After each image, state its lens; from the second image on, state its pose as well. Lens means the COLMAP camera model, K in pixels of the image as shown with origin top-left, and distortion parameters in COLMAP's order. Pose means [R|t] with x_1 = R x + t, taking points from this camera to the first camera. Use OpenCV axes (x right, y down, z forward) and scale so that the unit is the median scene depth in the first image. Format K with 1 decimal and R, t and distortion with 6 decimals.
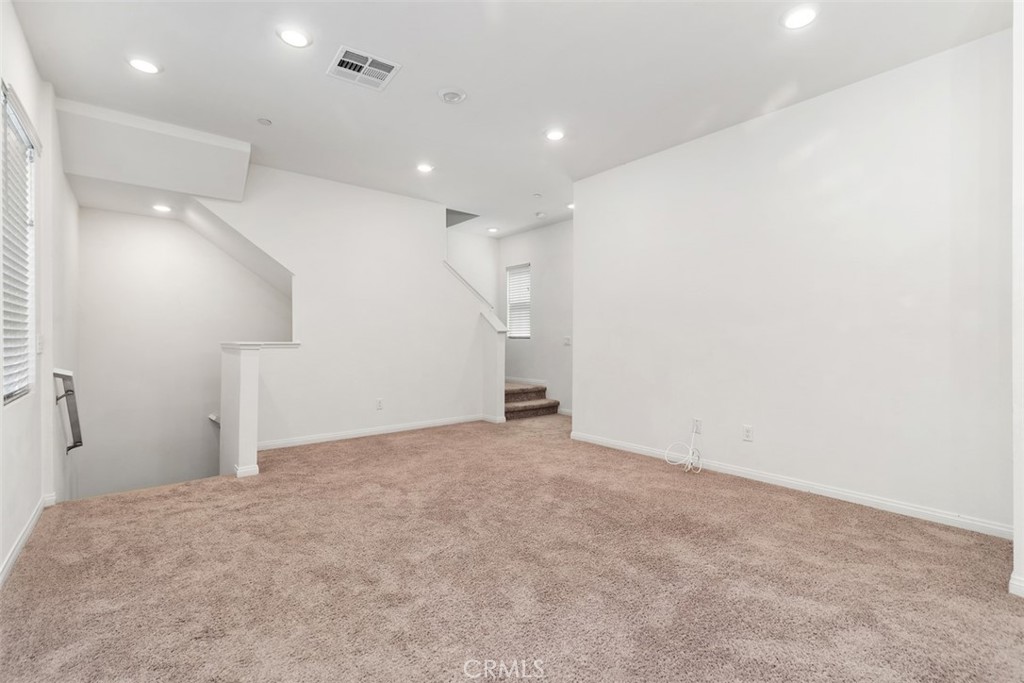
lens RADIAL K [[471.4, 0, 510.0], [0, 471.4, 345.1], [0, 0, 1]] dist [0.010413, -0.000523]
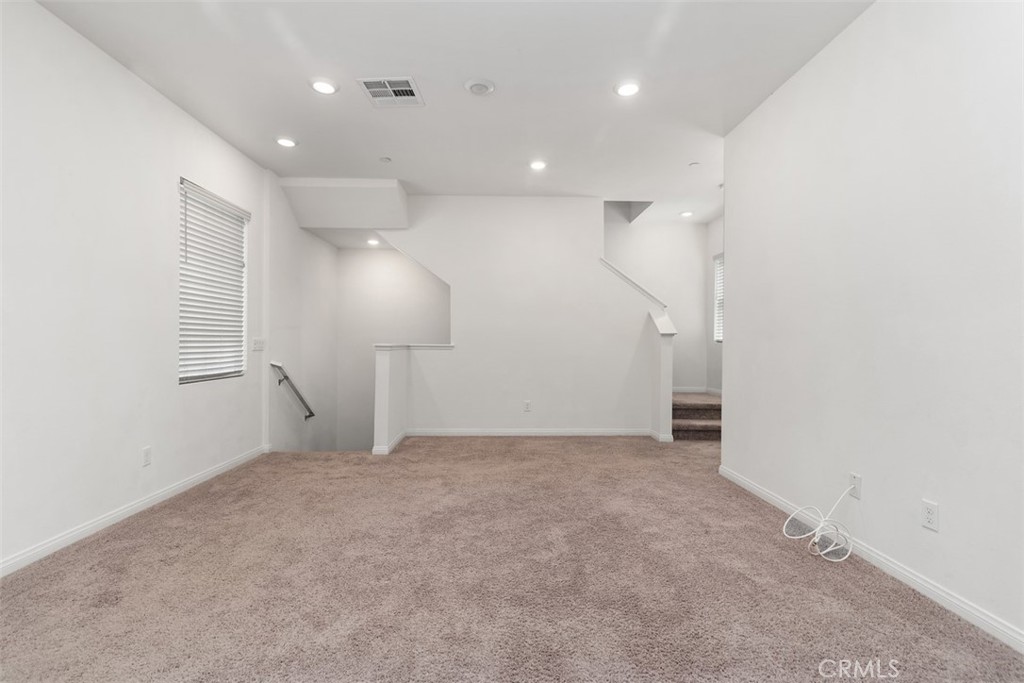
lens RADIAL K [[471.4, 0, 507.8], [0, 471.4, 342.9], [0, 0, 1]] dist [0.010413, -0.000523]
pose [[0.783925, 0.004291, -0.620841, 0.431878], [-0.011864, 0.999897, -0.008070, -0.003336], [0.620742, 0.013692, 0.783895, 0.242467]]
